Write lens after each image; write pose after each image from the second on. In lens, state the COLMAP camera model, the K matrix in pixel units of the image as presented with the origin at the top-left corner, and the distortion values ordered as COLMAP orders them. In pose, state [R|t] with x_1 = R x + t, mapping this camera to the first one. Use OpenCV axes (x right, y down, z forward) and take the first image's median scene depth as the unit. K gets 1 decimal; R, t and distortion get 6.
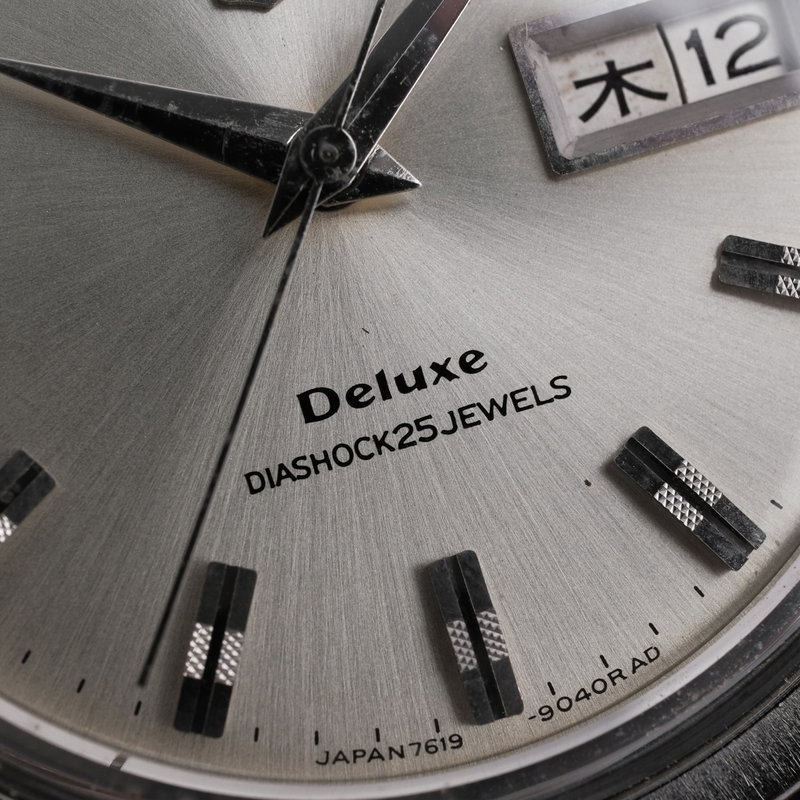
lens RADIAL K [[2104.7, 0, 392.7], [0, 2104.7, 400.4], [0, 0, 1]] dist [0.059541, 0.000000]
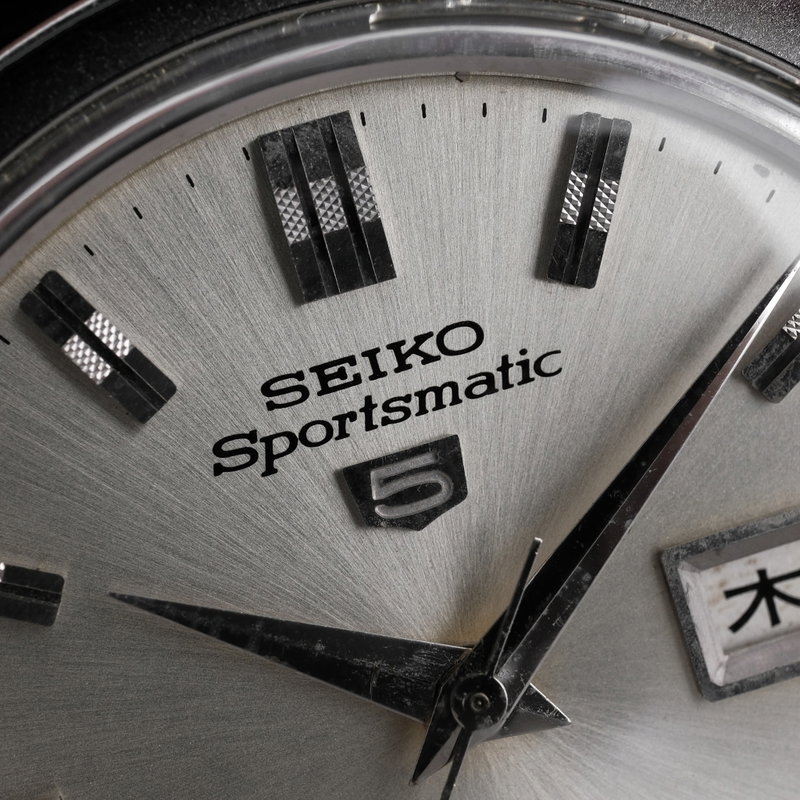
lens RADIAL K [[2104.7, 0, 400.4], [0, 2104.7, 403.1], [0, 0, 1]] dist [0.059541, 0.000000]
pose [[0.999883, 0.014448, 0.005048, -0.071865], [-0.014985, 0.991303, 0.130740, -0.370661], [-0.003115, -0.130801, 0.991404, 0.043546]]
